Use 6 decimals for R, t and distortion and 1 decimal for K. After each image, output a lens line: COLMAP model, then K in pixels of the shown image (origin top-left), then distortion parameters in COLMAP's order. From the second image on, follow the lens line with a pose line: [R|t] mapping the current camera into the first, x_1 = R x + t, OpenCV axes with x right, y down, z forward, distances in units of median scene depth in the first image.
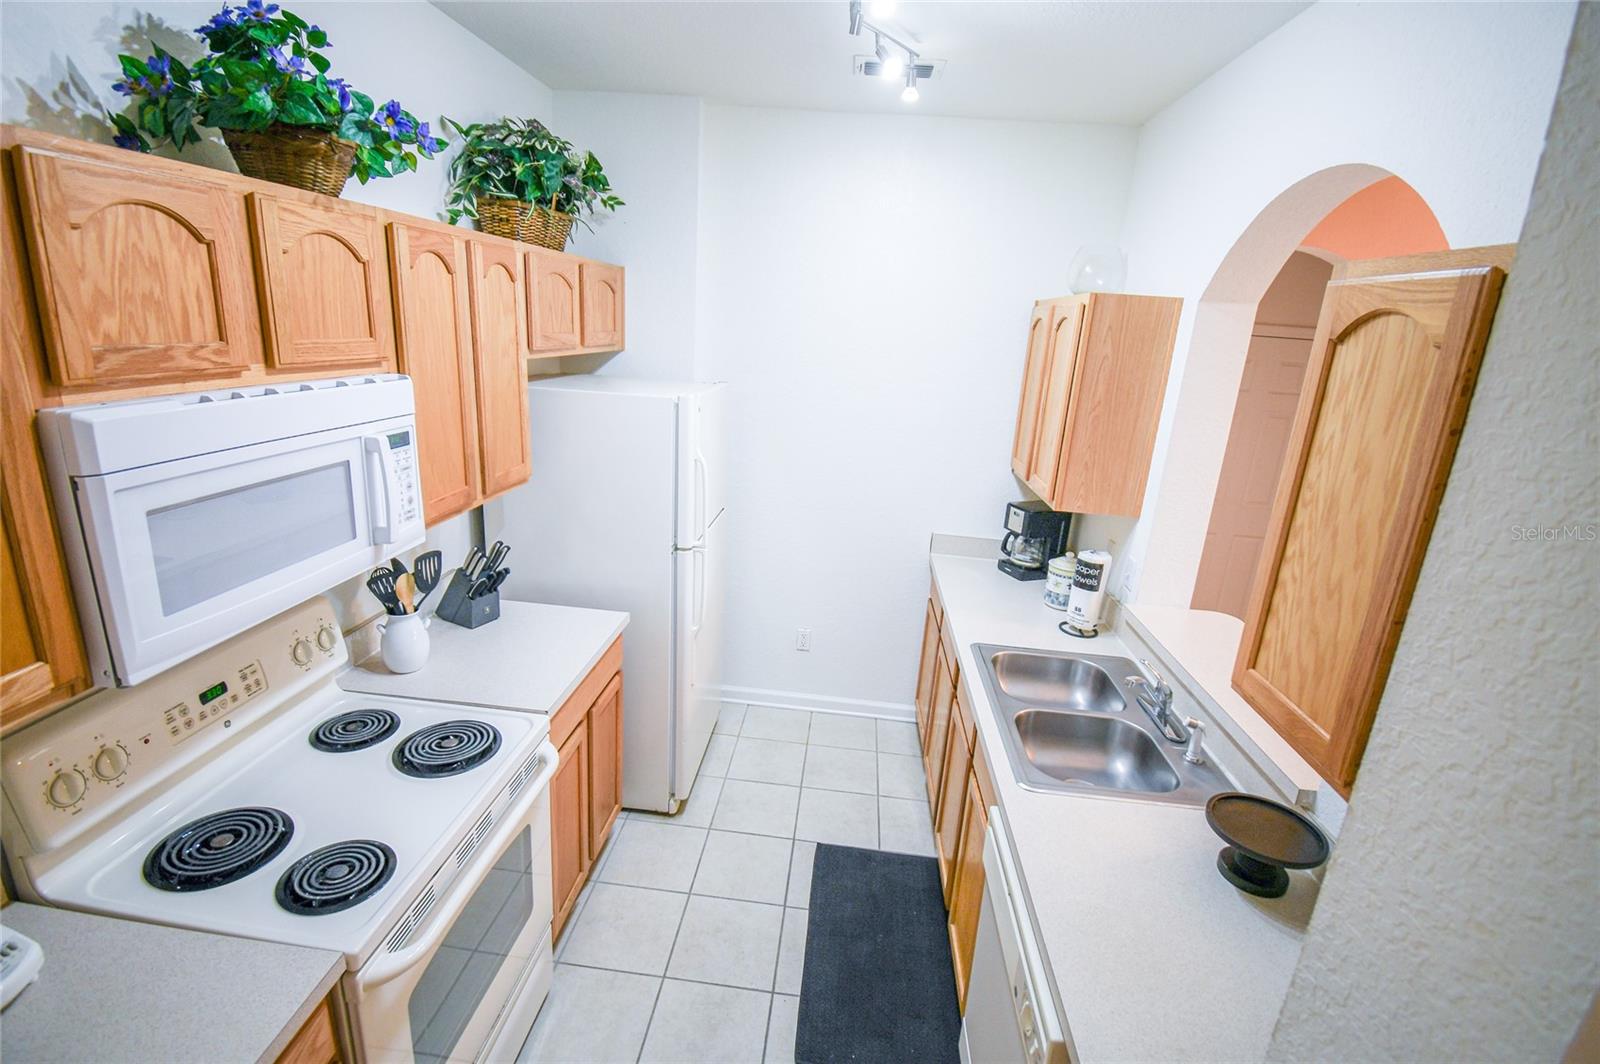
lens RADIAL K [[728.2, 0, 794.5], [0, 728.2, 526.5], [0, 0, 1]] dist [-0.005055, -0.002341]
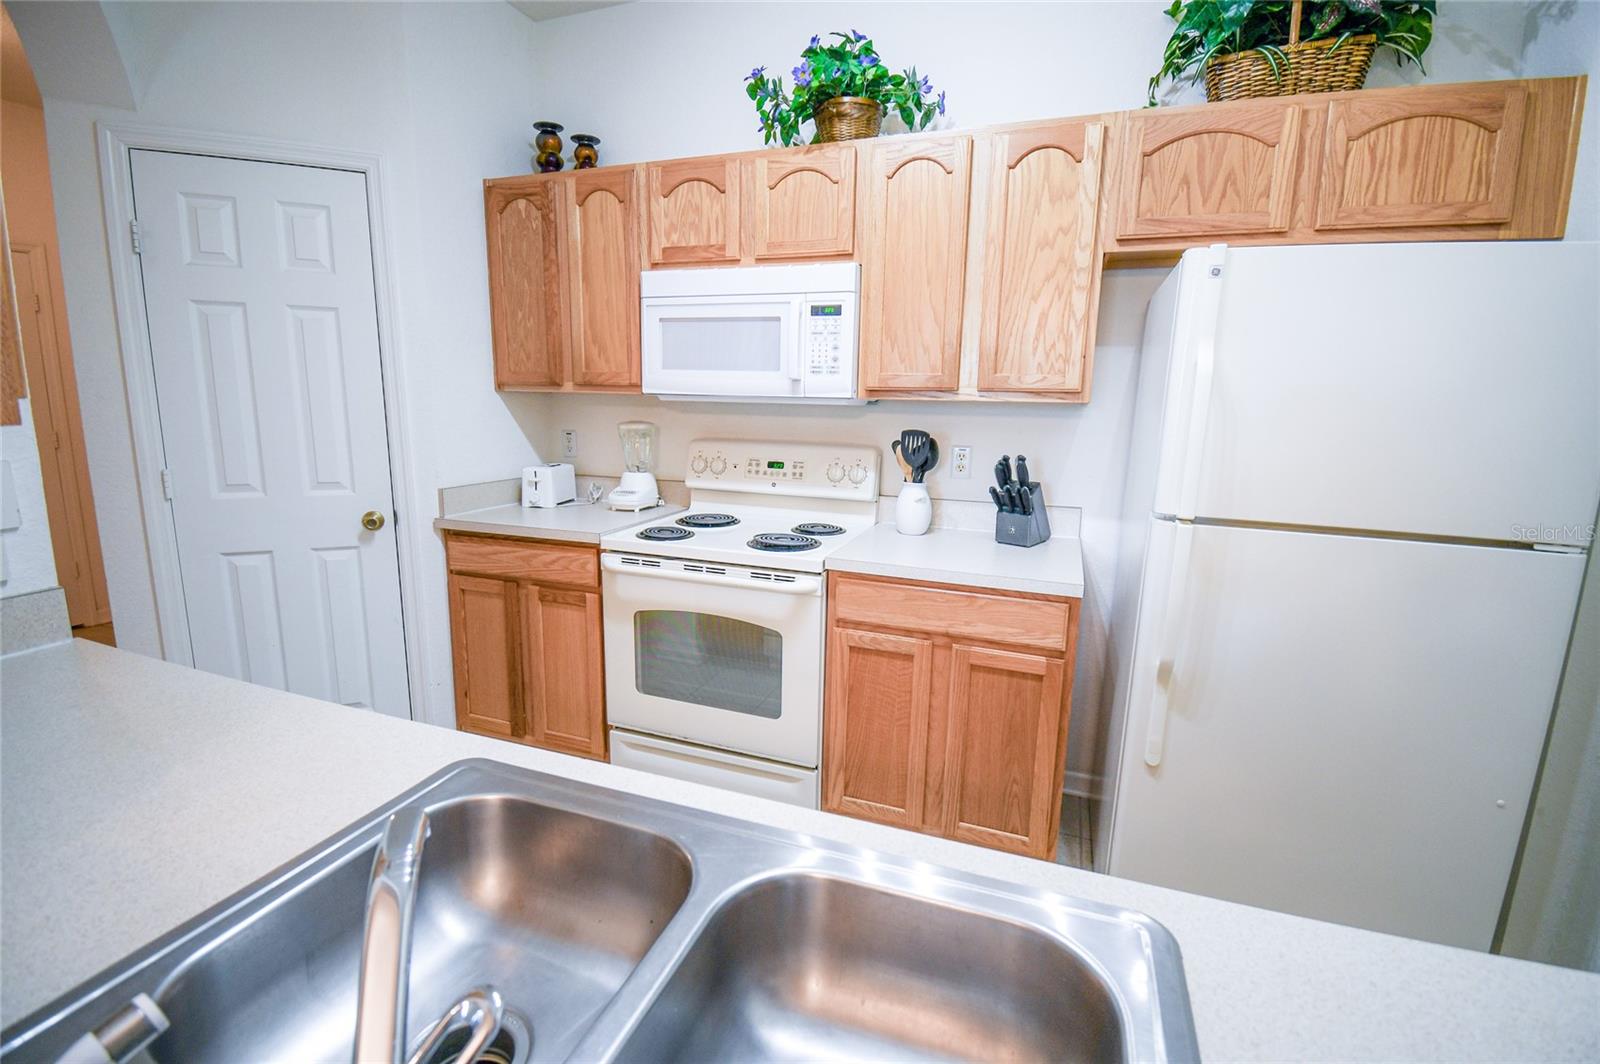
lens RADIAL K [[728.2, 0, 792.2], [0, 728.2, 529.1], [0, 0, 1]] dist [-0.005055, -0.002341]
pose [[-0.265164, 0.115920, -0.957210, 0.925252], [-0.295070, 0.935363, 0.195014, 0.021533], [0.917945, 0.334154, -0.213820, 1.532335]]
